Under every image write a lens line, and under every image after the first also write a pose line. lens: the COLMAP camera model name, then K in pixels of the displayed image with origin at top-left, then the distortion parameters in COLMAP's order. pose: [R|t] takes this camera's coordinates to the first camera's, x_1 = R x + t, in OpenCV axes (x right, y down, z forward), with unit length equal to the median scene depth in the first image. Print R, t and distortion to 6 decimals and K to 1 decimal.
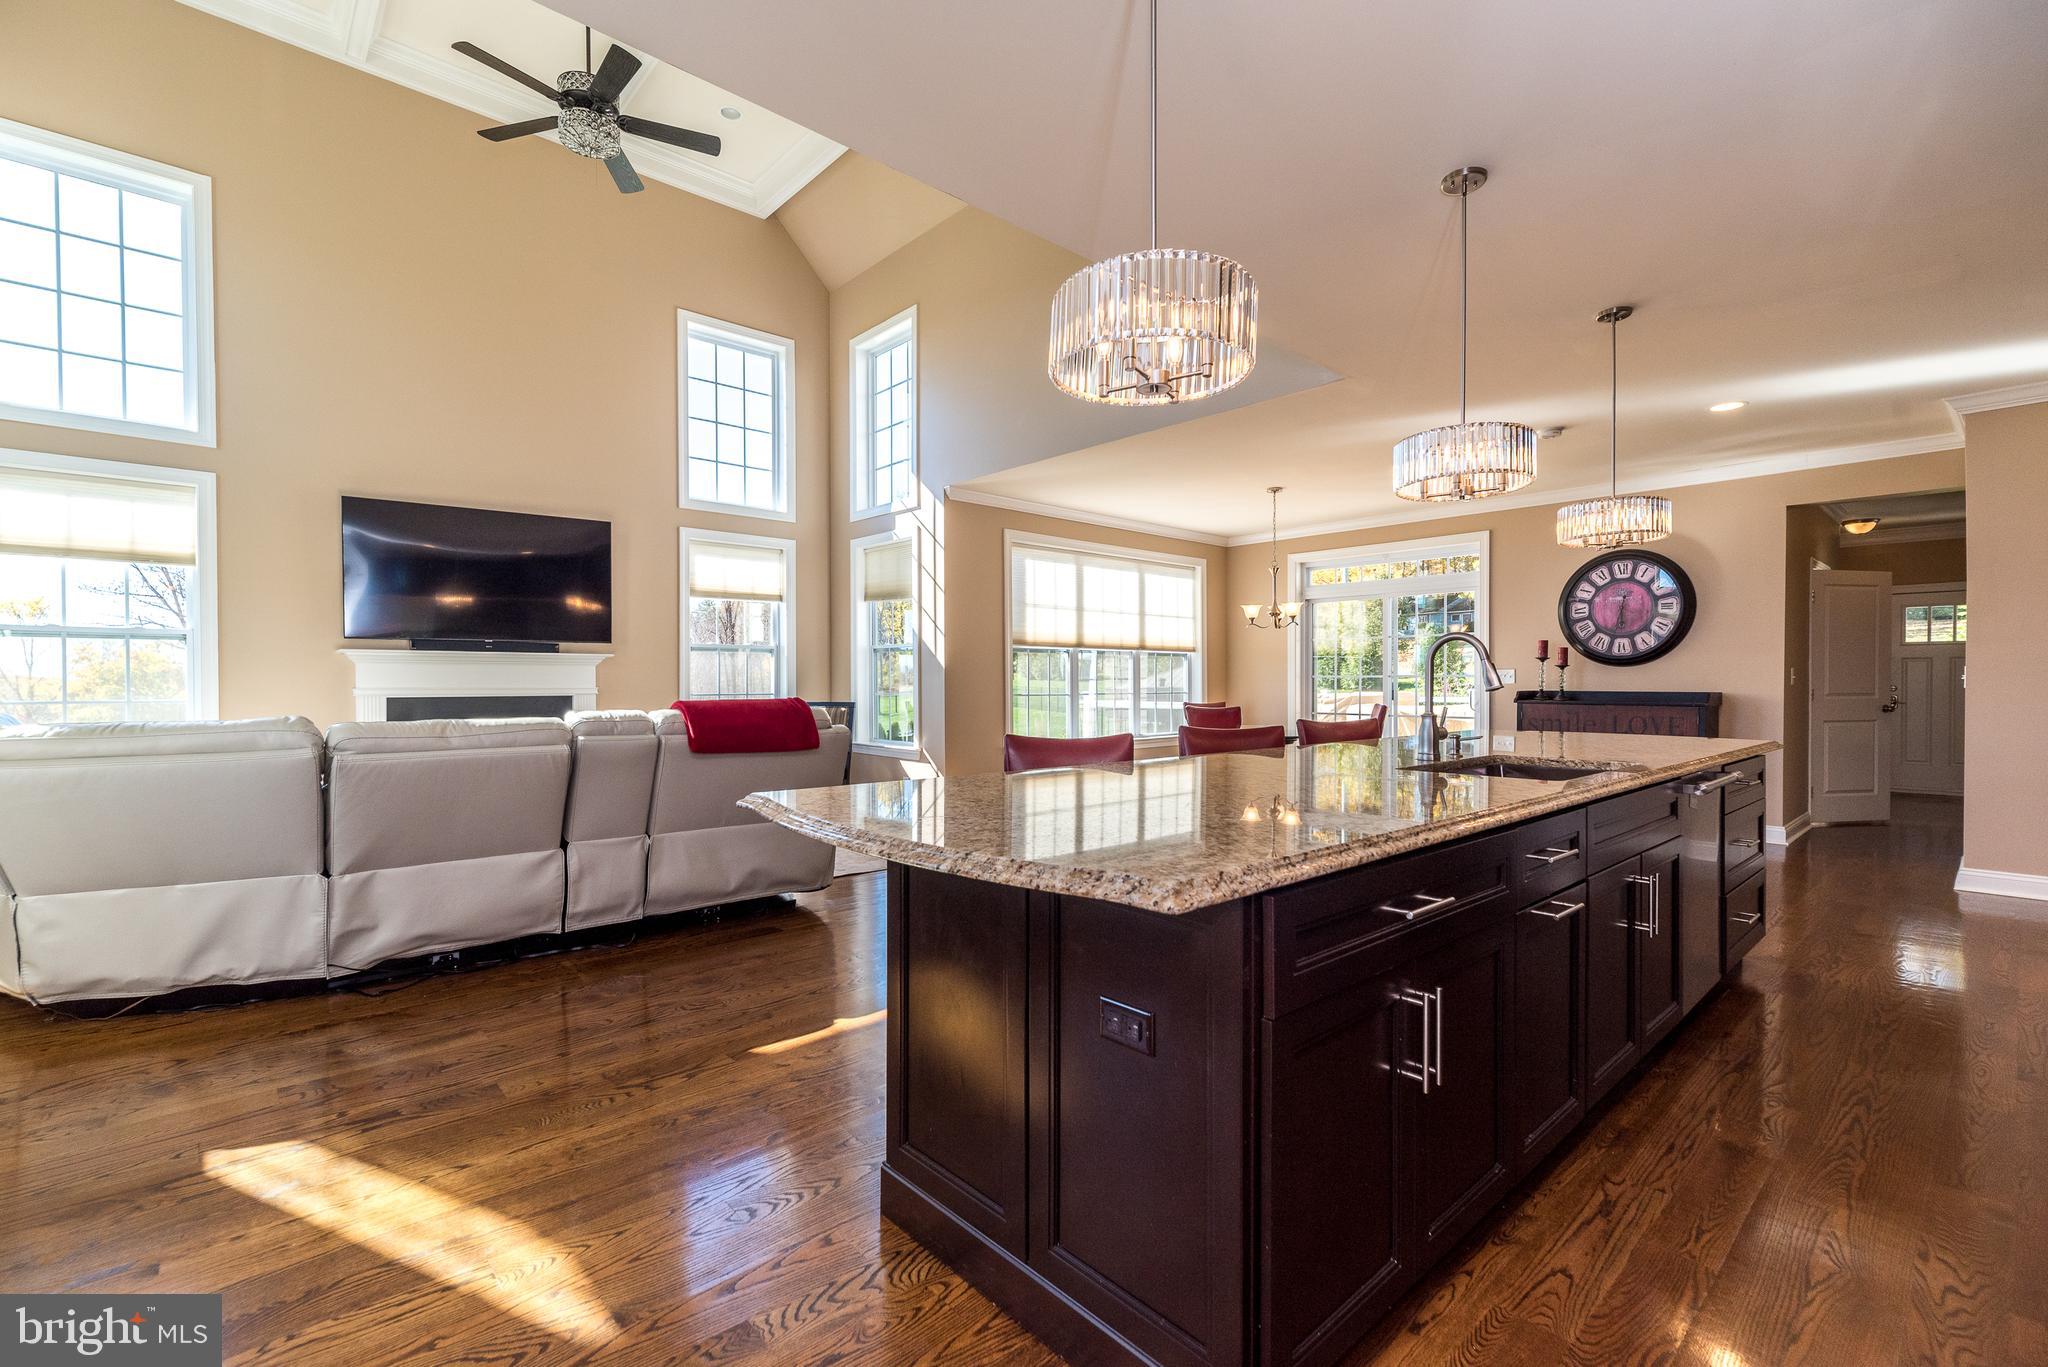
lens RADIAL K [[880.2, 0, 1023.1], [0, 880.2, 694.8], [0, 0, 1]] dist [0.010366, -0.000446]
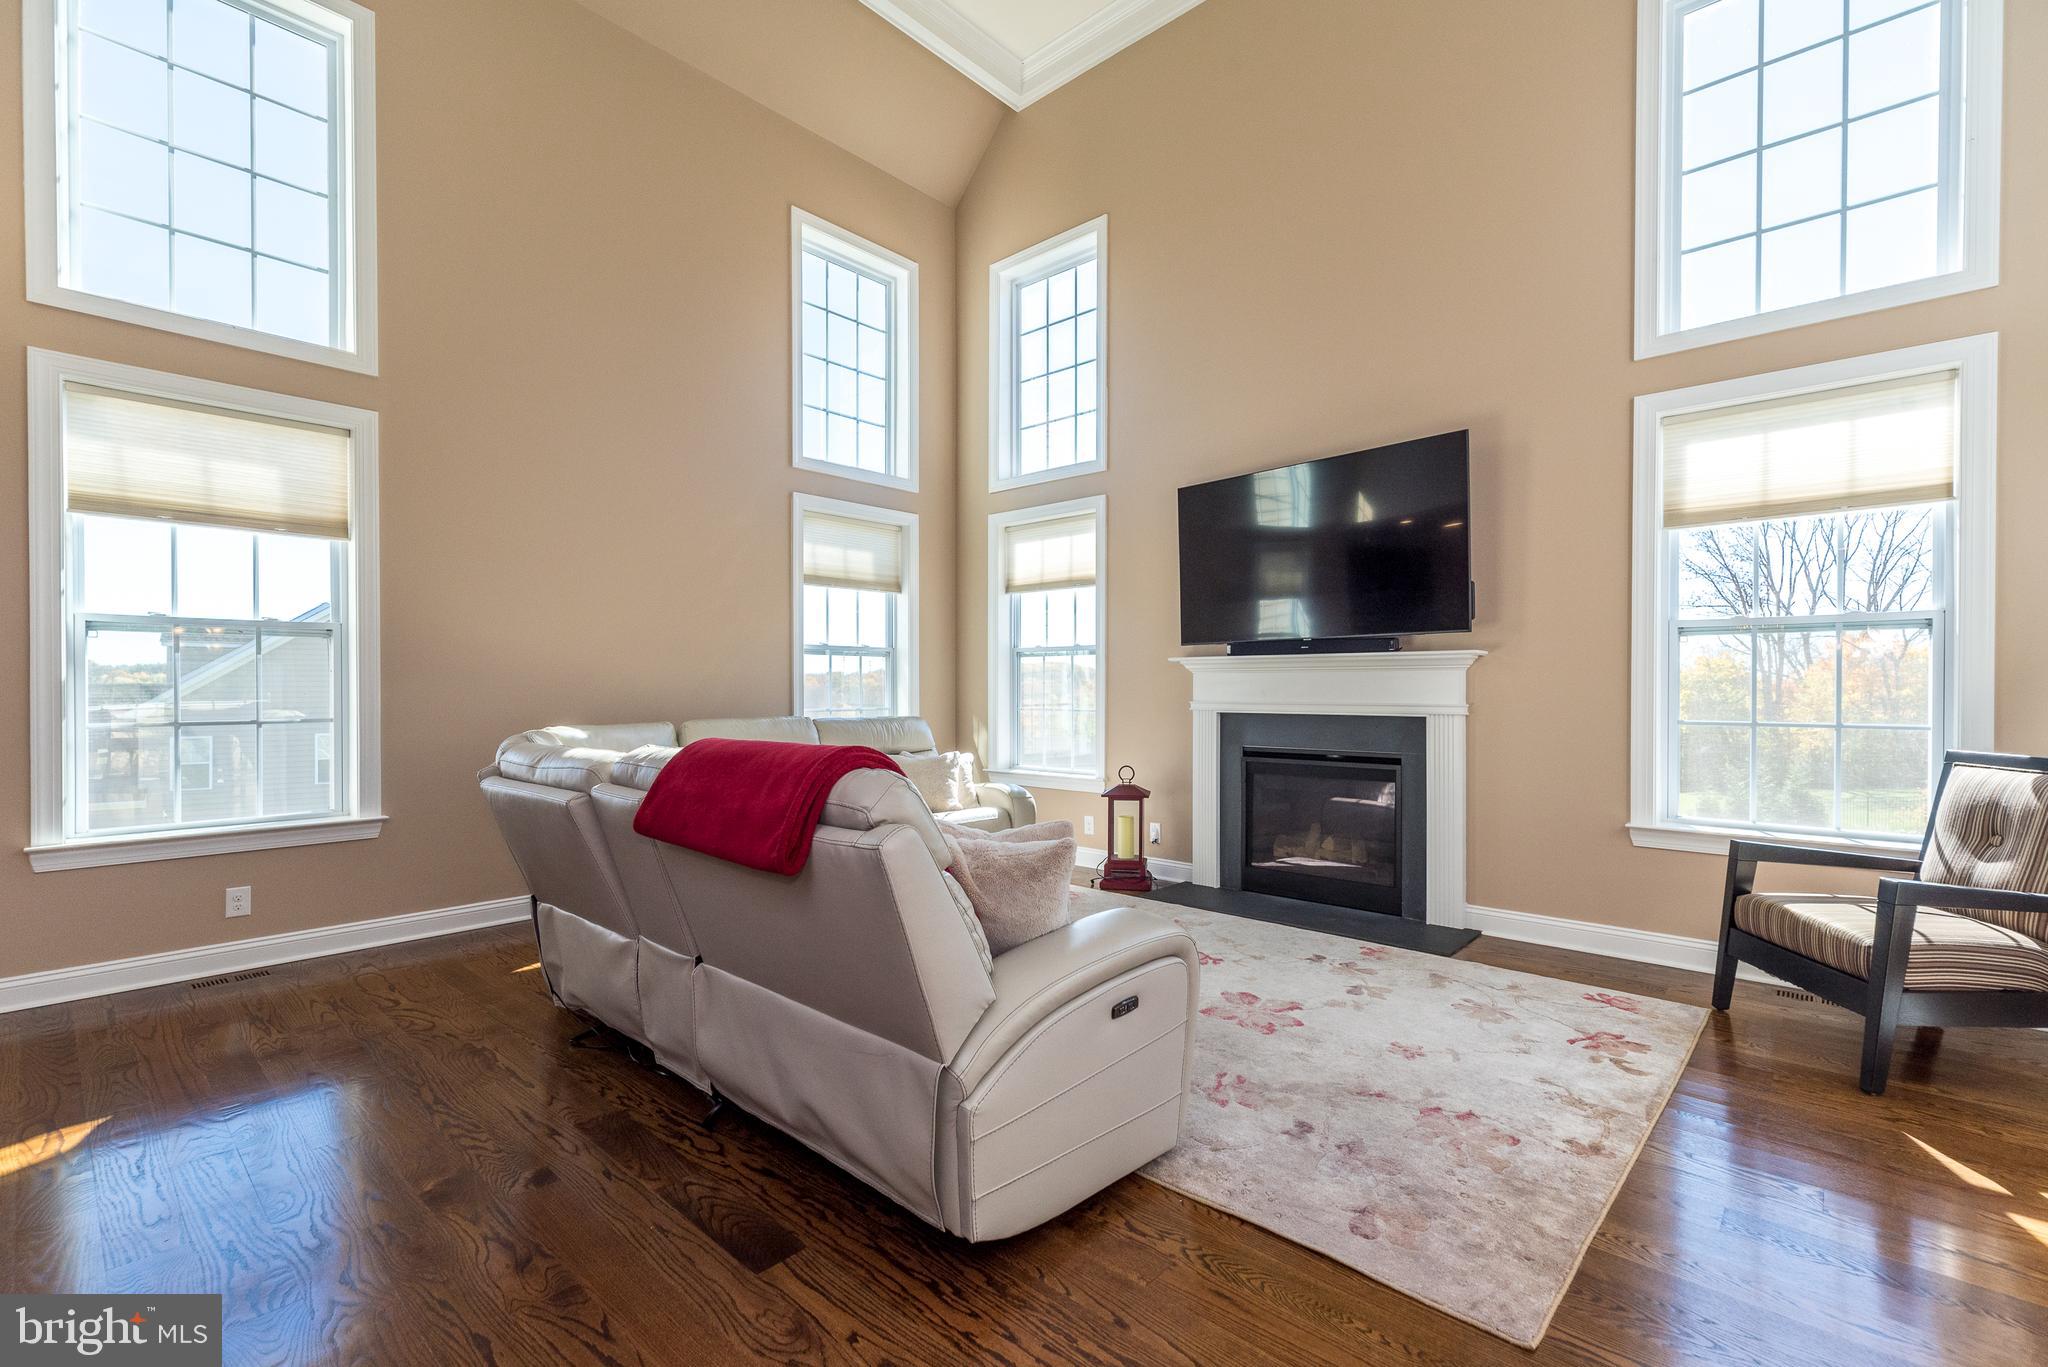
lens RADIAL K [[900.1, 0, 1014.2], [0, 900.1, 689.2], [0, 0, 1]] dist [0.013132, 0.000150]
pose [[0.098053, 0.004439, -0.995171, 0.112991], [-0.015843, 0.999870, 0.002899, -0.016125], [0.995055, 0.015482, 0.098110, 0.627985]]
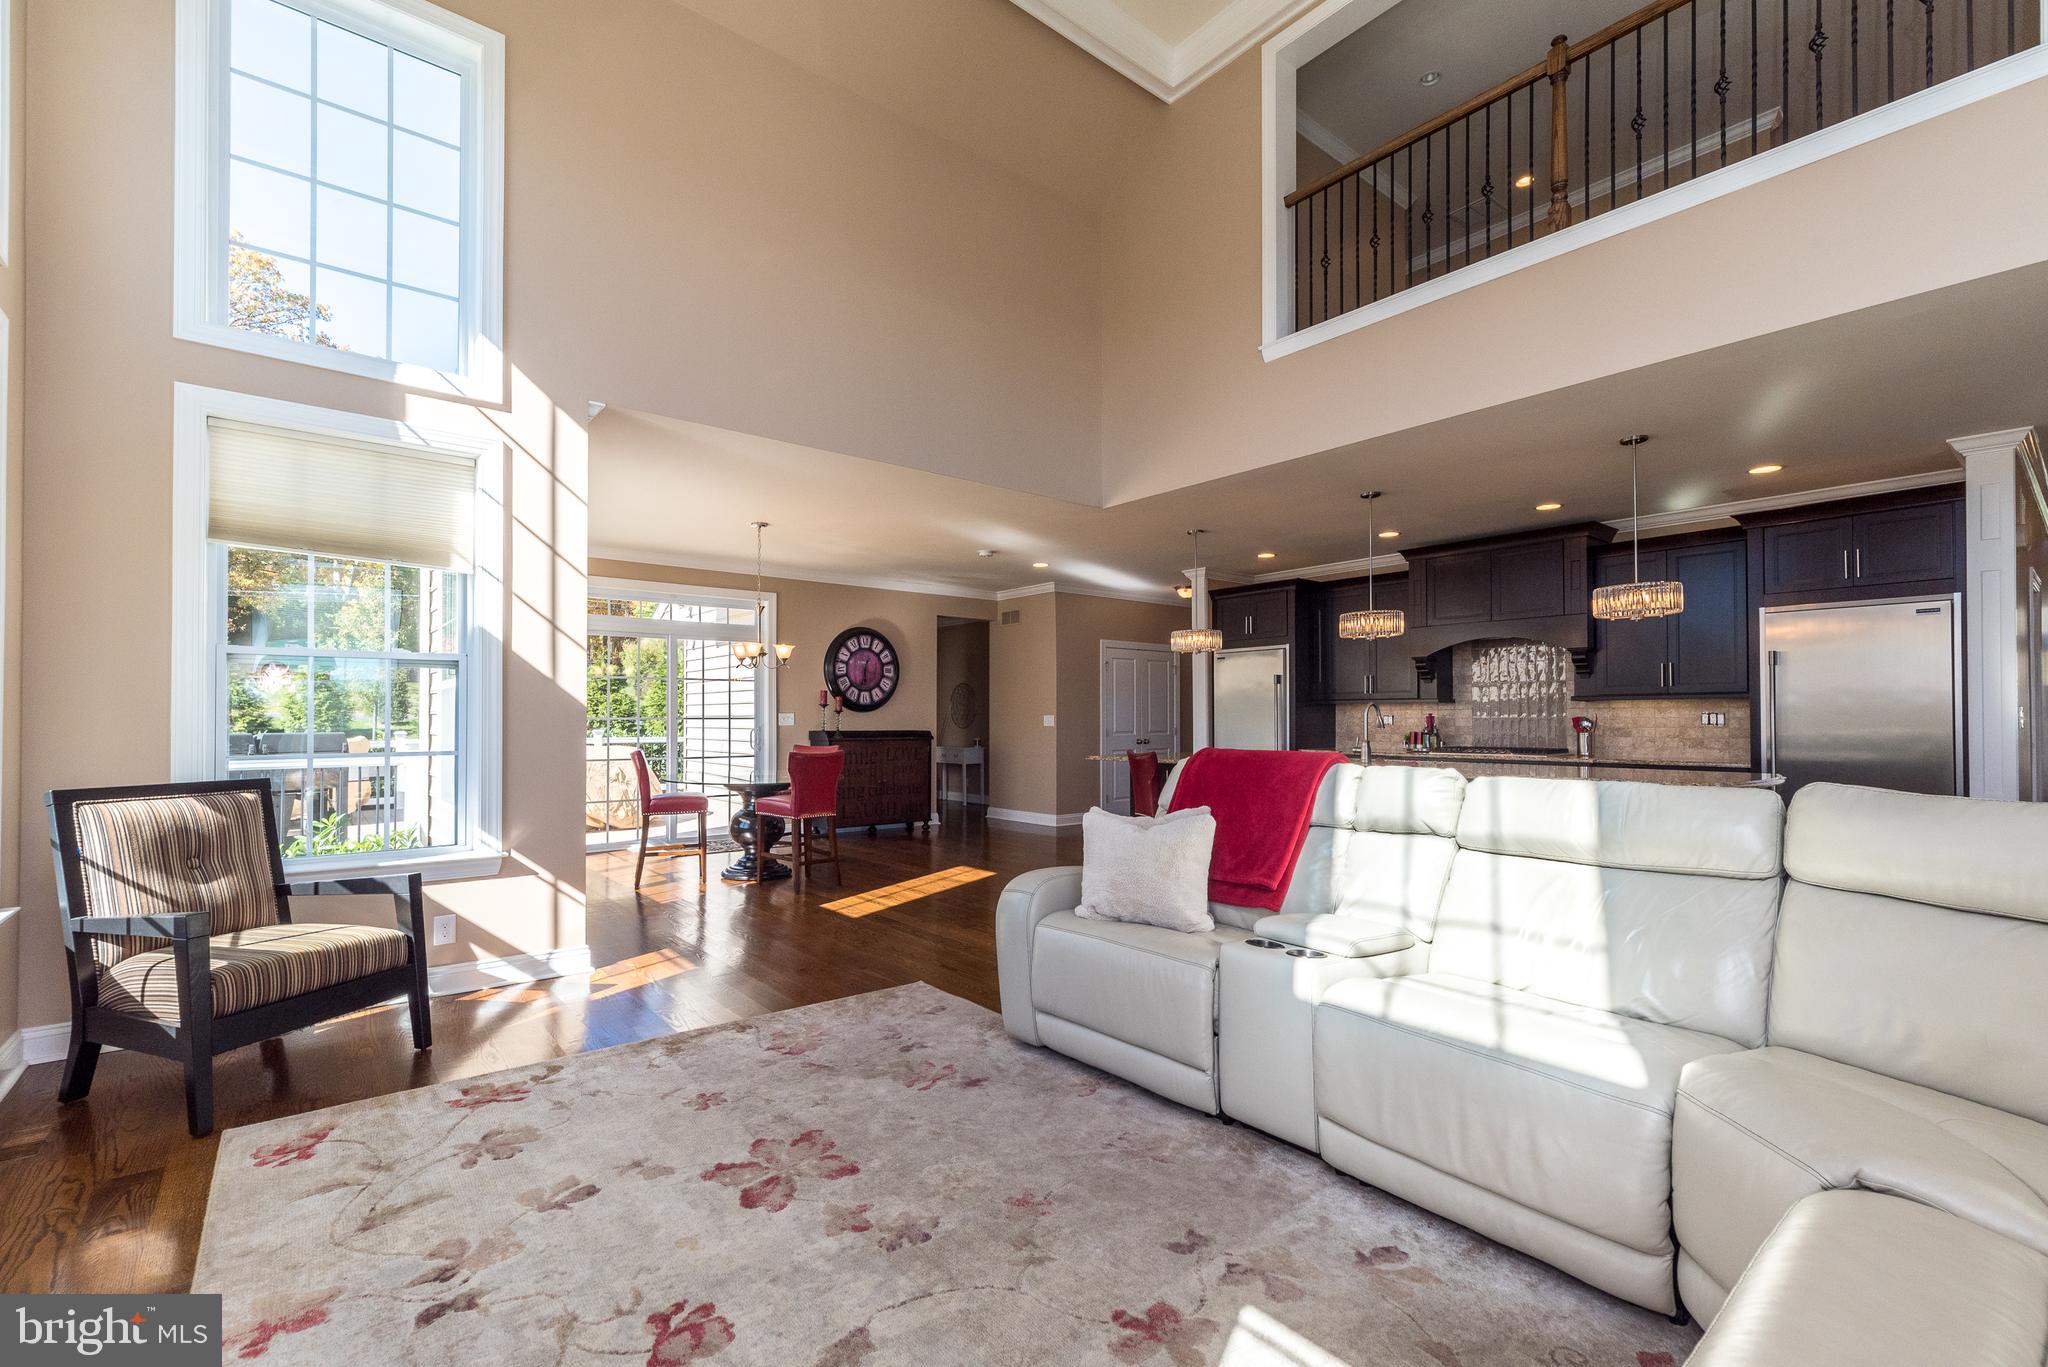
lens RADIAL K [[896.4, 0, 996.6], [0, 896.4, 708.6], [0, 0, 1]] dist [0.012826, 0.000028]
pose [[0.065206, 0.012526, 0.997793, -0.681357], [0.016801, 0.999766, -0.013648, -0.015333], [-0.997730, 0.017654, 0.064980, 0.697041]]
